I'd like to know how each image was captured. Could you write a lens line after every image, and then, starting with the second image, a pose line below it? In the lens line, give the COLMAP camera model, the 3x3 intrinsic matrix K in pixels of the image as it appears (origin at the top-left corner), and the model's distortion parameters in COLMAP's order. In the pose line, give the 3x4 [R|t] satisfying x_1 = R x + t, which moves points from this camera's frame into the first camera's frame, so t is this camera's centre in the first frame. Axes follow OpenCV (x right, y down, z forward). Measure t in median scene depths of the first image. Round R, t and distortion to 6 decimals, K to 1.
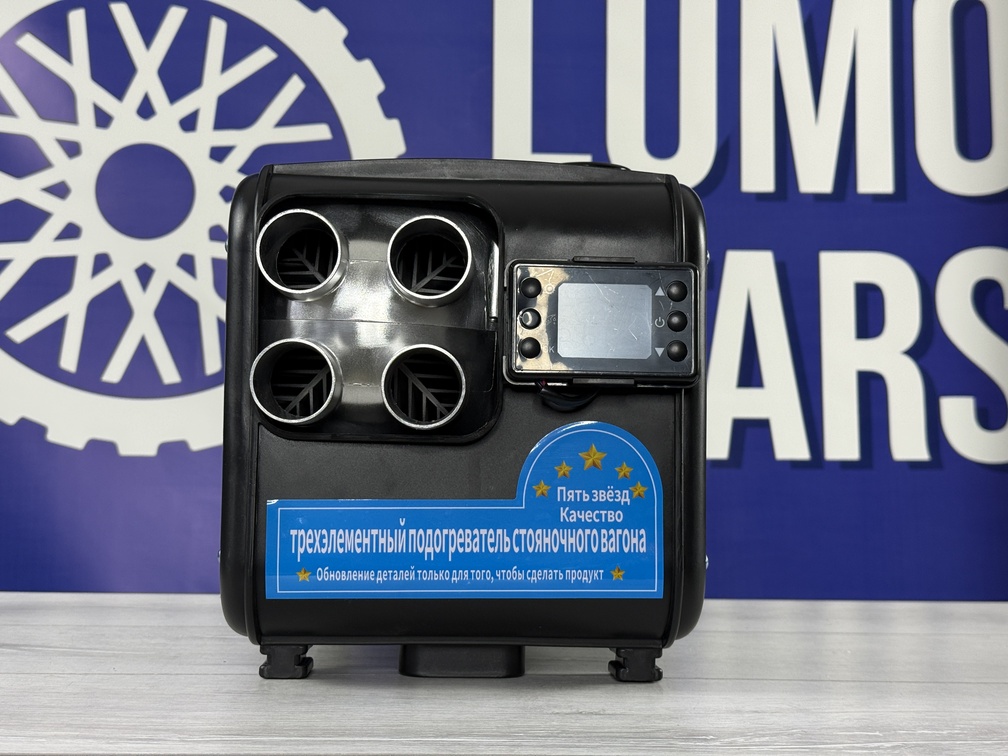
lens RADIAL K [[1456.3, 0, 504.0], [0, 1456.3, 378.0], [0, 0, 1]] dist [0.220640, -0.738862]
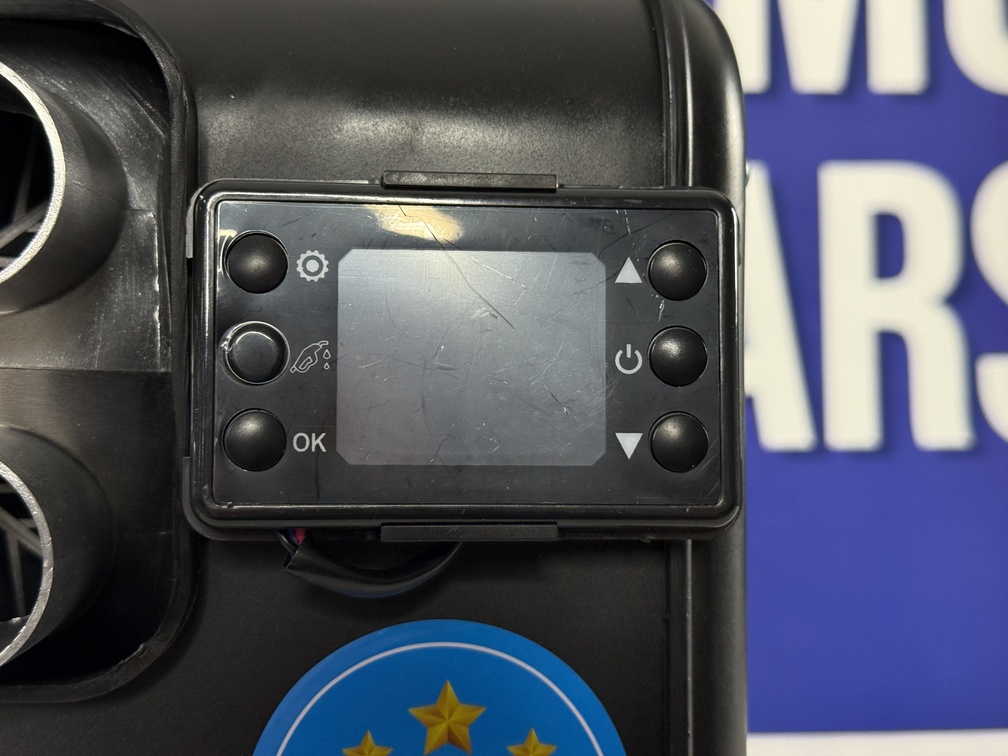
lens RADIAL K [[1456.3, 0, 504.0], [0, 1456.3, 378.0], [0, 0, 1]] dist [0.220640, -0.738862]
pose [[0.999365, -0.007703, 0.034797, 0.062948], [0.005794, 0.998490, 0.054629, -0.051772], [-0.035165, -0.054393, 0.997900, 0.634079]]
